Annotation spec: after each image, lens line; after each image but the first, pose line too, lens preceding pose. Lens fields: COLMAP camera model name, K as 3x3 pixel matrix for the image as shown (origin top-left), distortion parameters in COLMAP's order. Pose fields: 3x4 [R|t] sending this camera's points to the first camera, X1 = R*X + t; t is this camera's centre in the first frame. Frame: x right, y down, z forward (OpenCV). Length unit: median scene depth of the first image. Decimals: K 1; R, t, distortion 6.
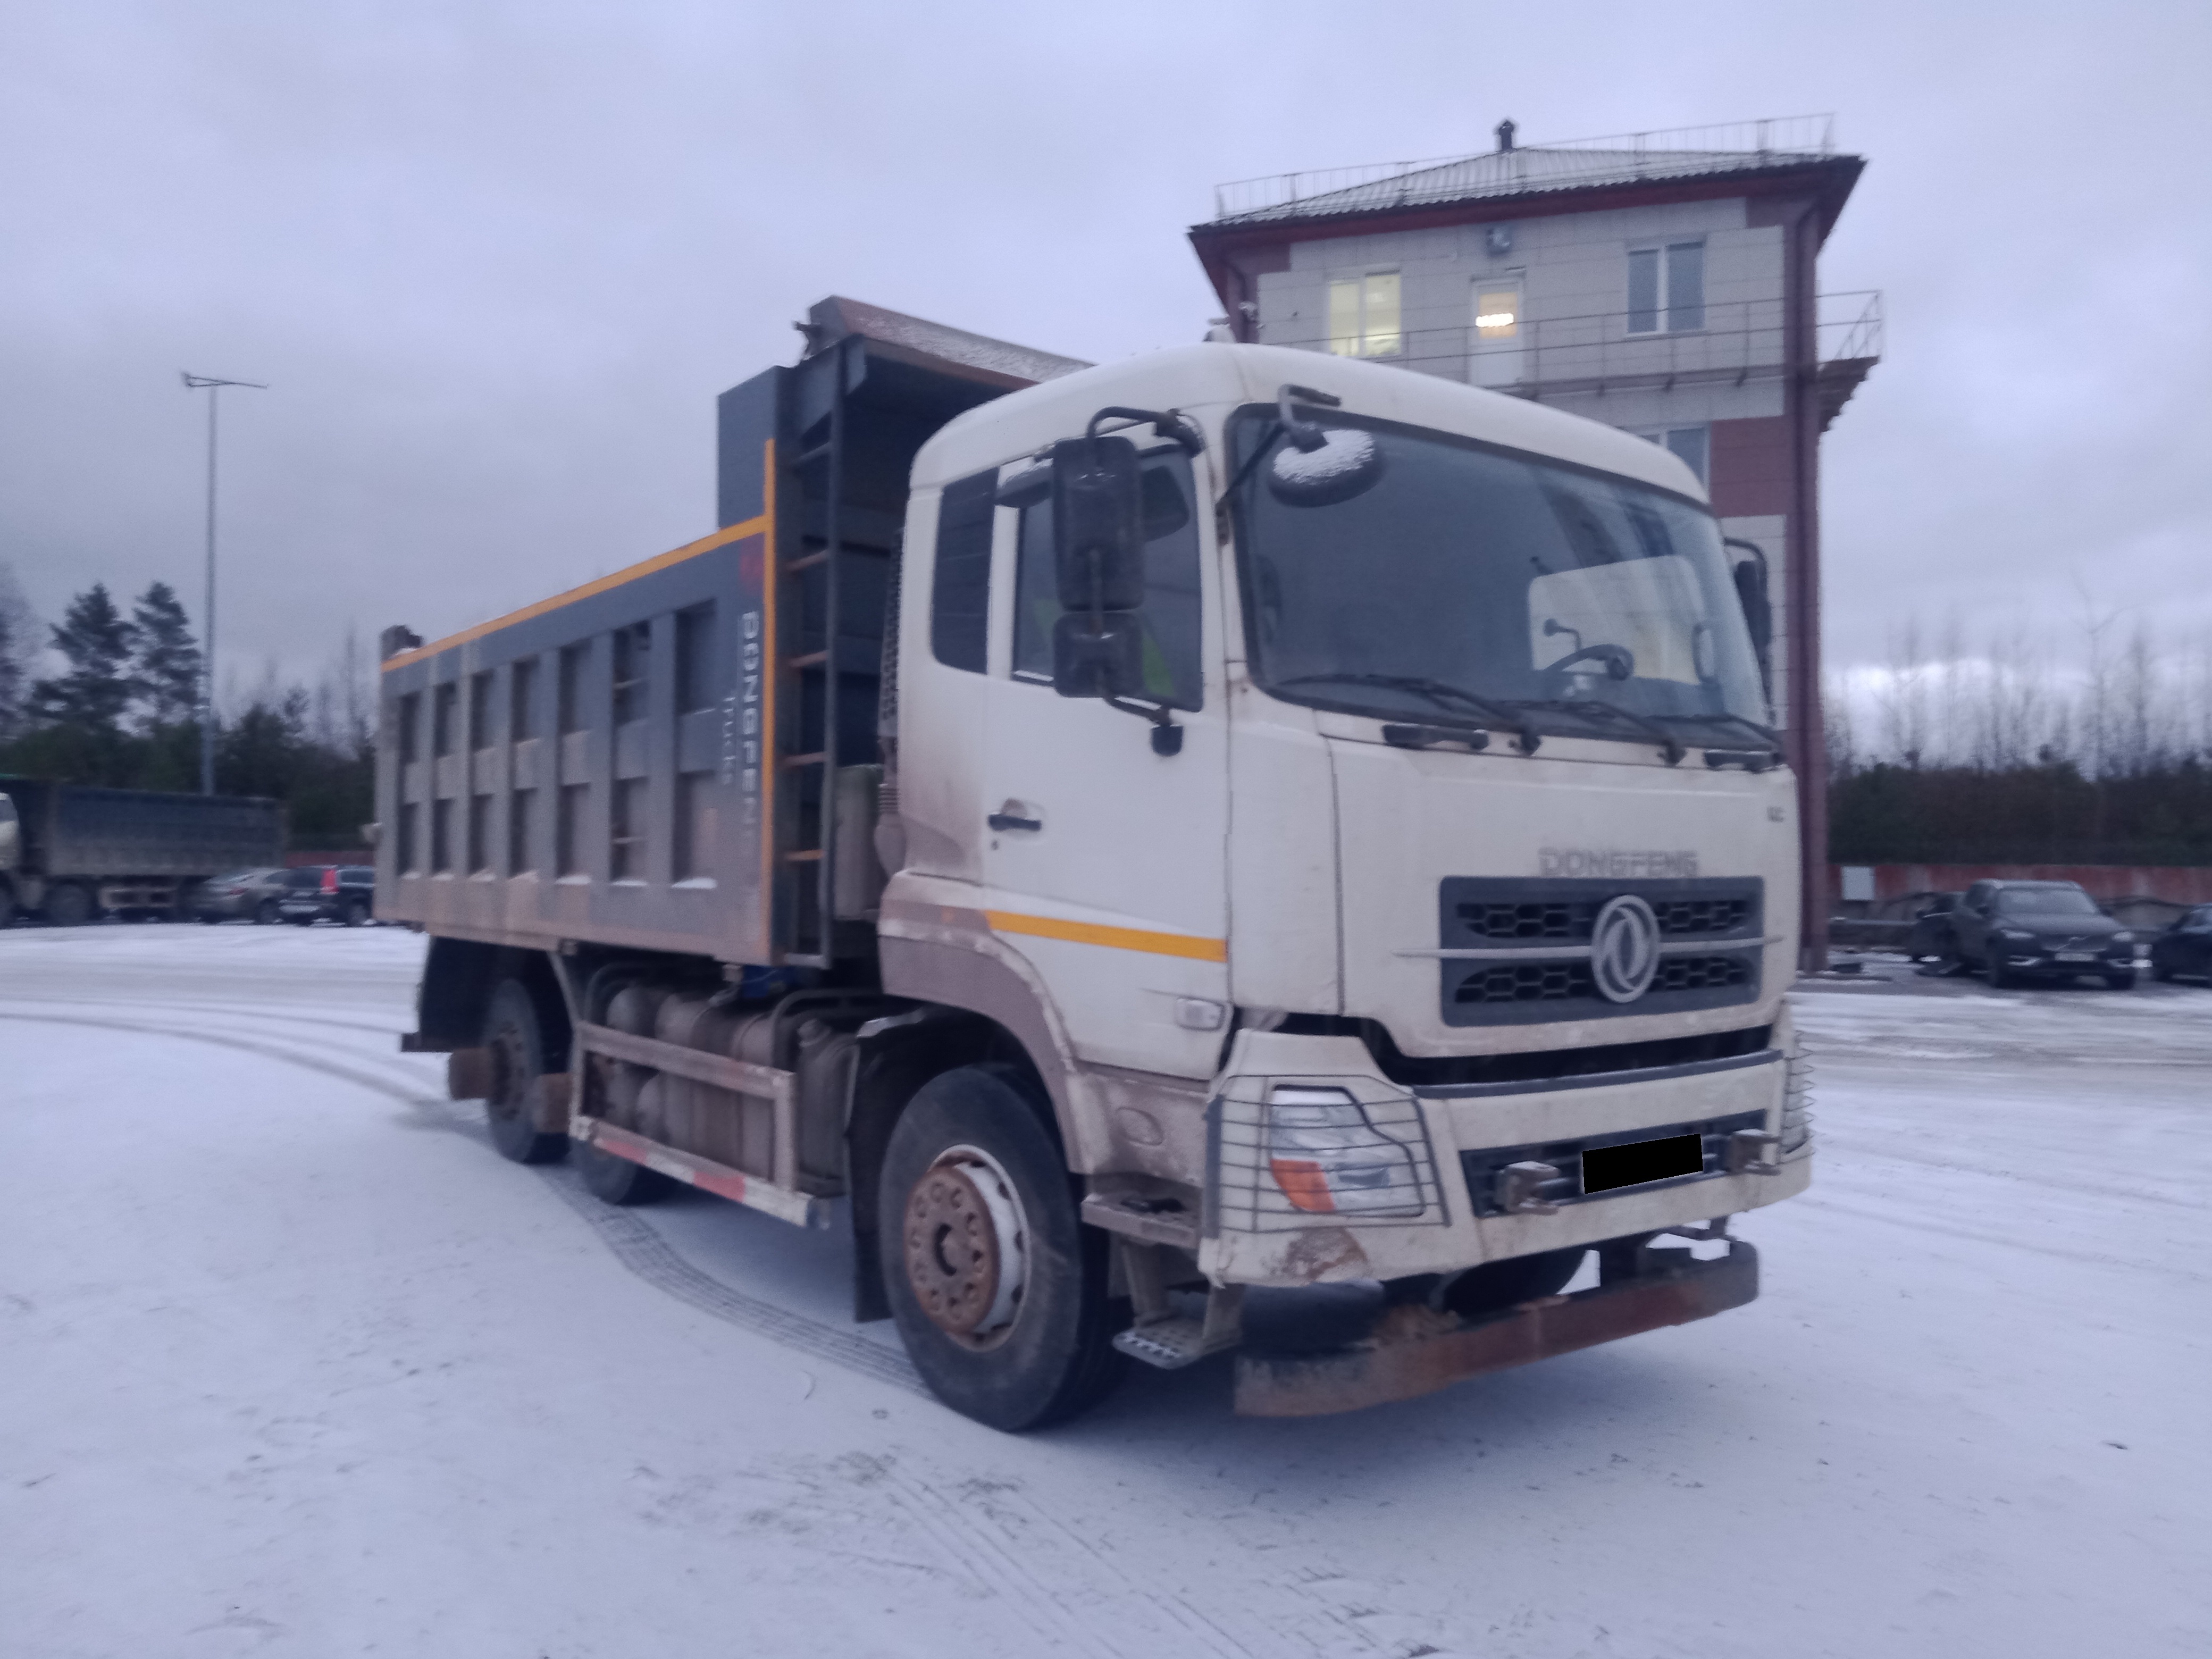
lens RADIAL K [[1663.1, 0, 1106.0], [0, 1663.1, 829.5], [0, 0, 1]] dist [-0.008343, -0.003251]
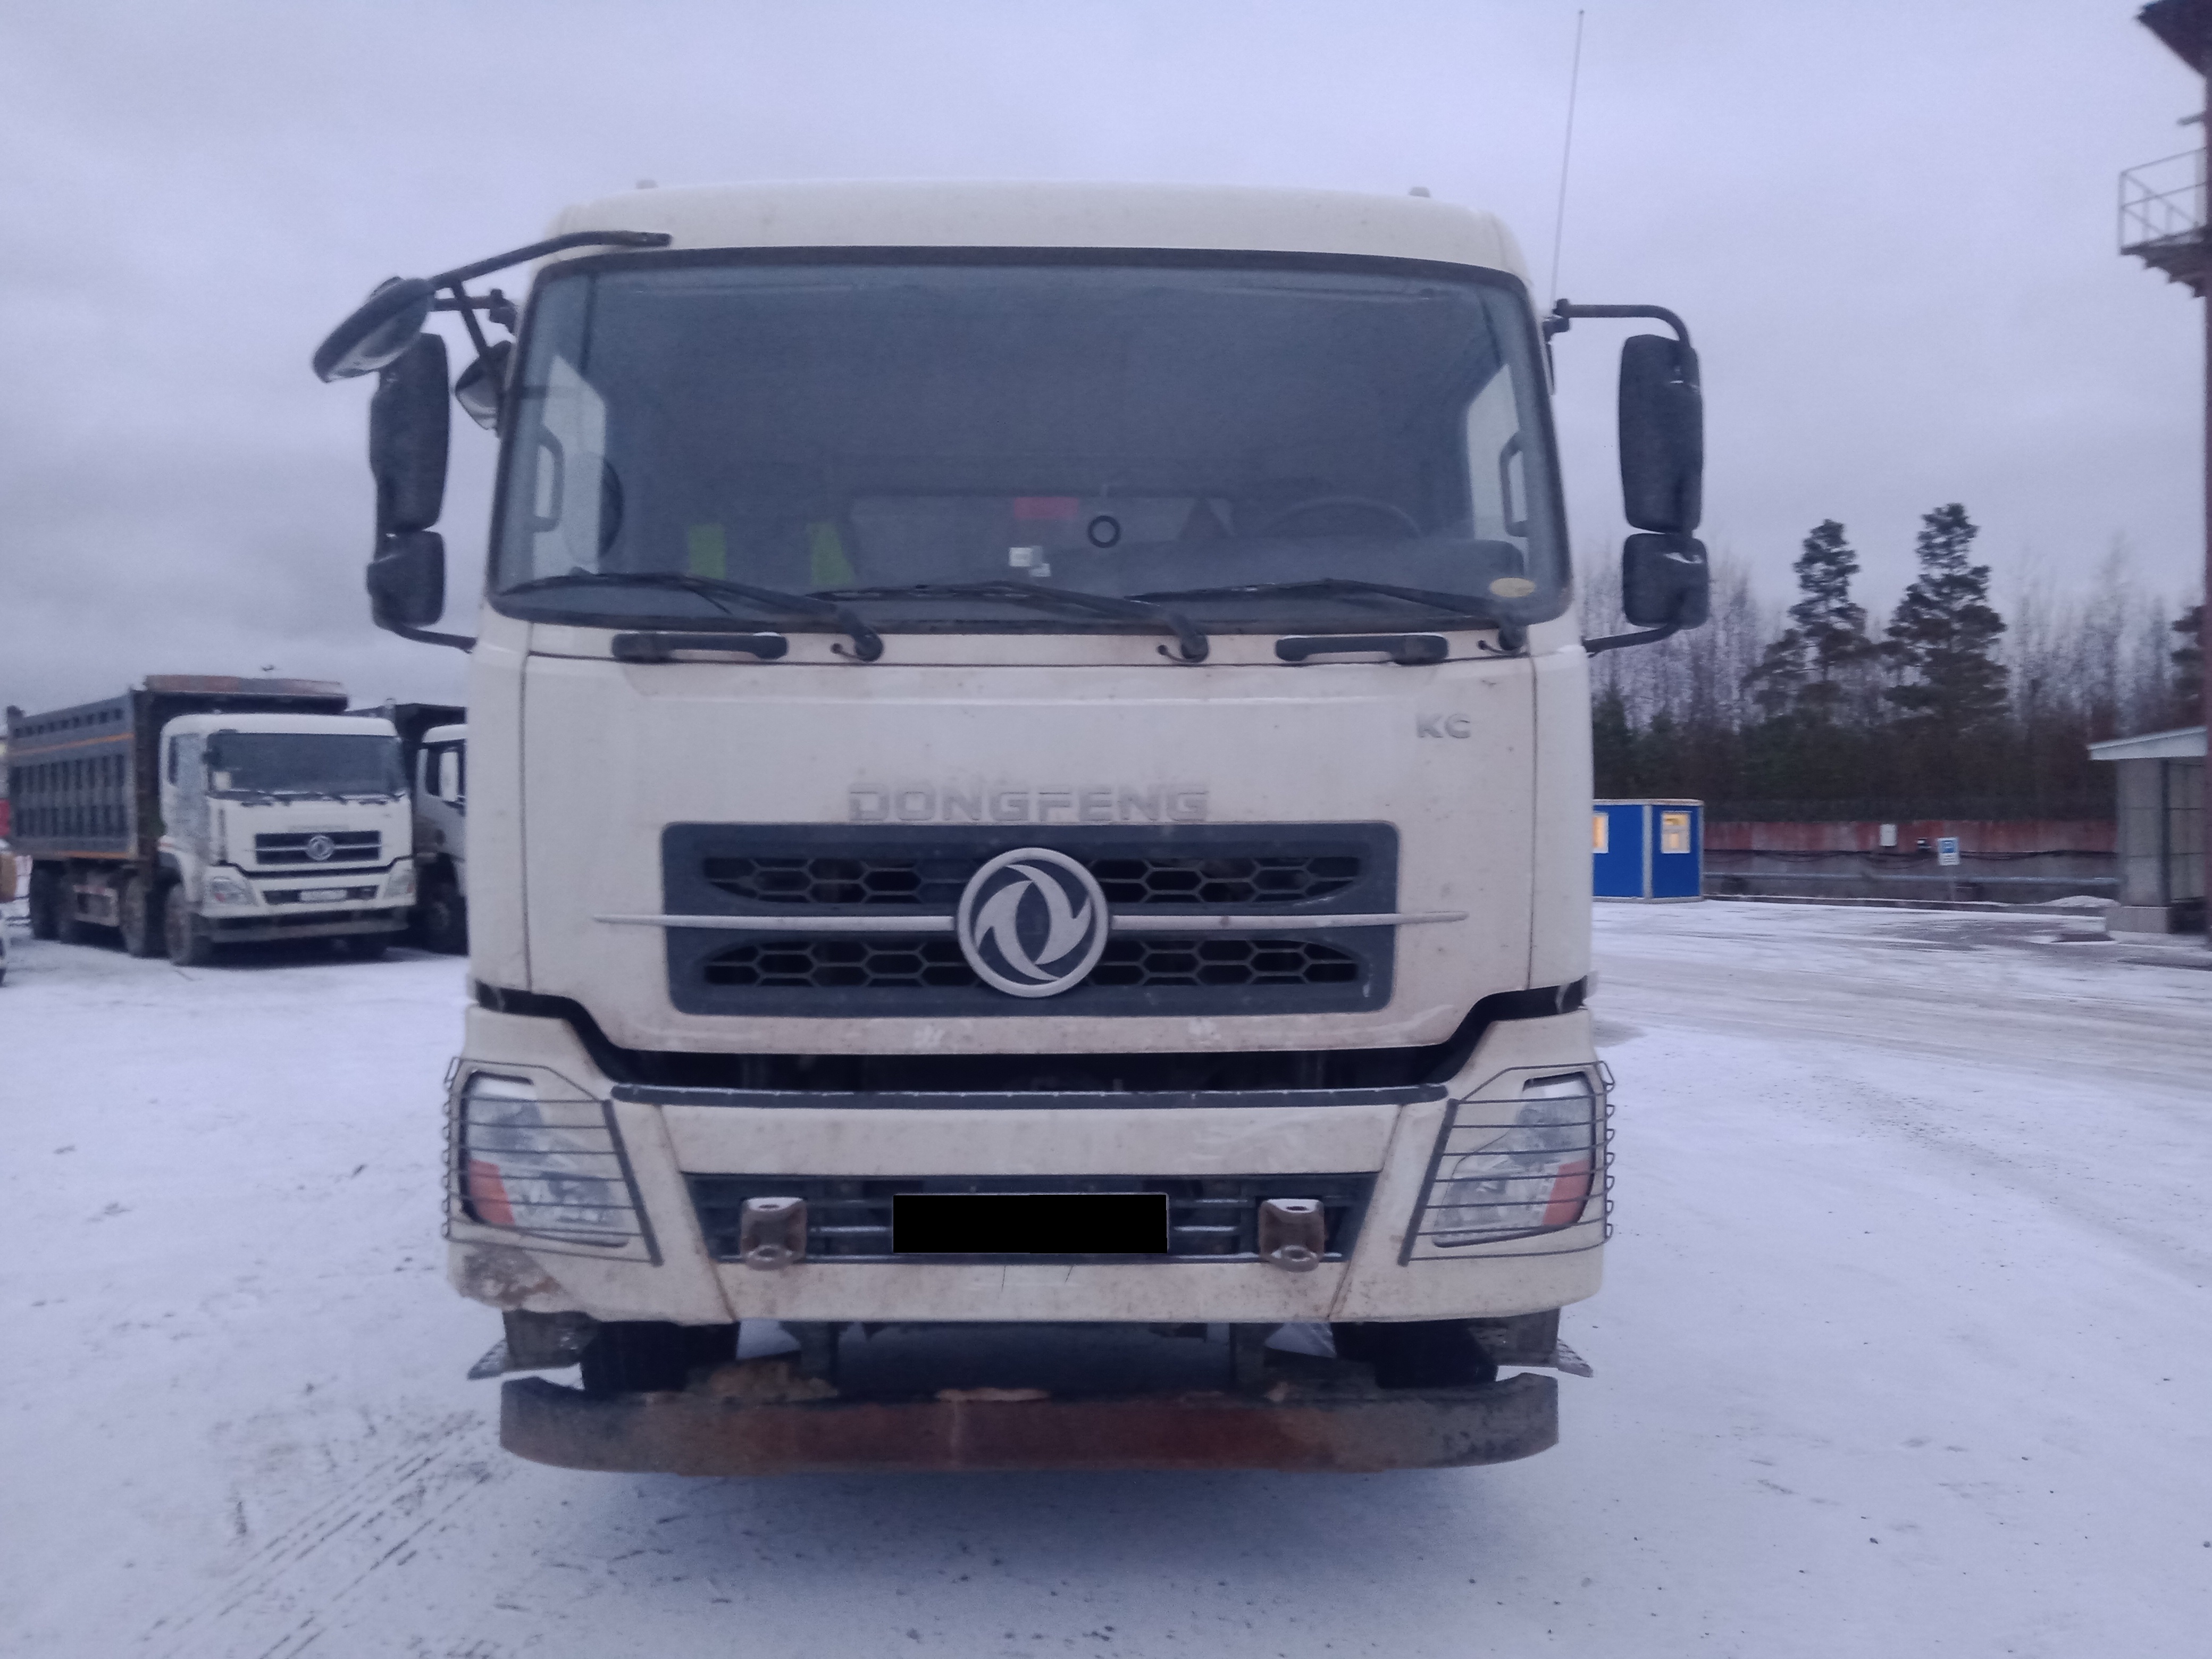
lens RADIAL K [[1635.9, 0, 1106.0], [0, 1635.9, 829.5], [0, 0, 1]] dist [0.042287, -0.067368]
pose [[0.817183, -0.003656, -0.576367, 0.777710], [0.018461, 0.999633, 0.019834, 0.018824], [0.576083, -0.026848, 0.816950, 0.460032]]
